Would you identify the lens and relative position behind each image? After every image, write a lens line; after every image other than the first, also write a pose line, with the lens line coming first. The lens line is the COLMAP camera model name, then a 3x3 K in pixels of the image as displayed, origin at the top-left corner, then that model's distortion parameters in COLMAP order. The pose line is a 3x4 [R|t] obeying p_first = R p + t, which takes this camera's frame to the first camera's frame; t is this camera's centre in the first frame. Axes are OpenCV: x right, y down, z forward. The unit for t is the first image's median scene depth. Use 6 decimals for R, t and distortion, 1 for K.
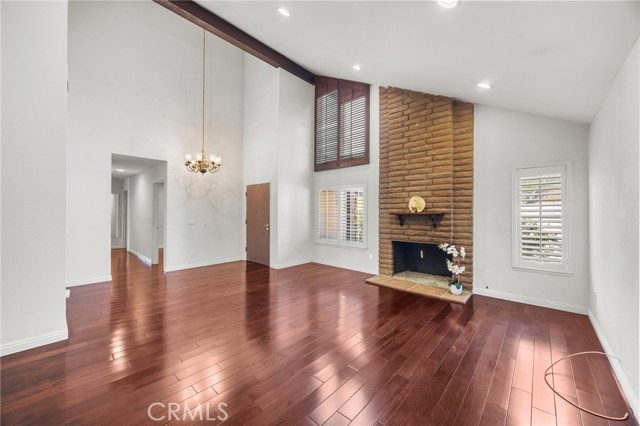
lens RADIAL K [[242.4, 0, 322.2], [0, 242.4, 214.0], [0, 0, 1]] dist [-0.000655, 0.000675]
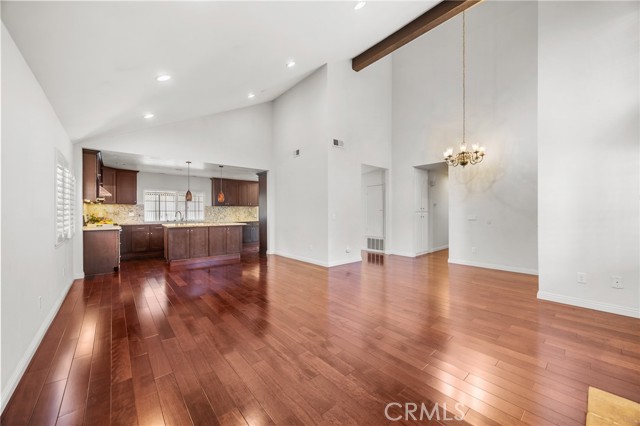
lens RADIAL K [[242.4, 0, 323.1], [0, 242.4, 212.4], [0, 0, 1]] dist [-0.000655, 0.000675]
pose [[-0.114328, 0.007777, -0.993413, 1.212844], [0.006574, 0.999953, 0.007072, 0.003950], [0.993421, -0.005723, -0.114374, 1.338113]]
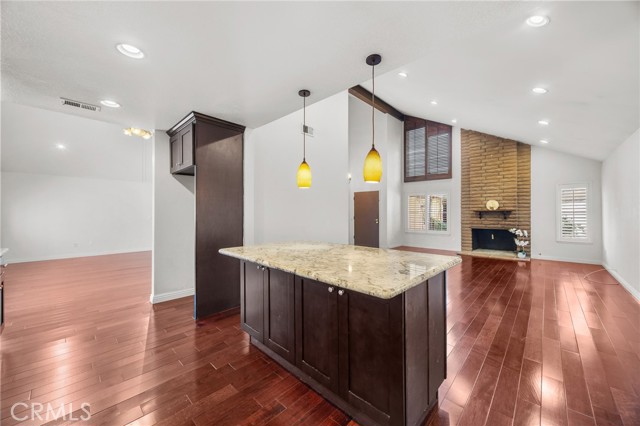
lens RADIAL K [[242.4, 0, 319.0], [0, 242.4, 214.2], [0, 0, 1]] dist [-0.000655, 0.000675]
pose [[0.999960, -0.004972, -0.007393, -0.717214], [0.004960, 0.999986, -0.001663, 0.017173], [0.007401, 0.001627, 0.999971, -0.593047]]
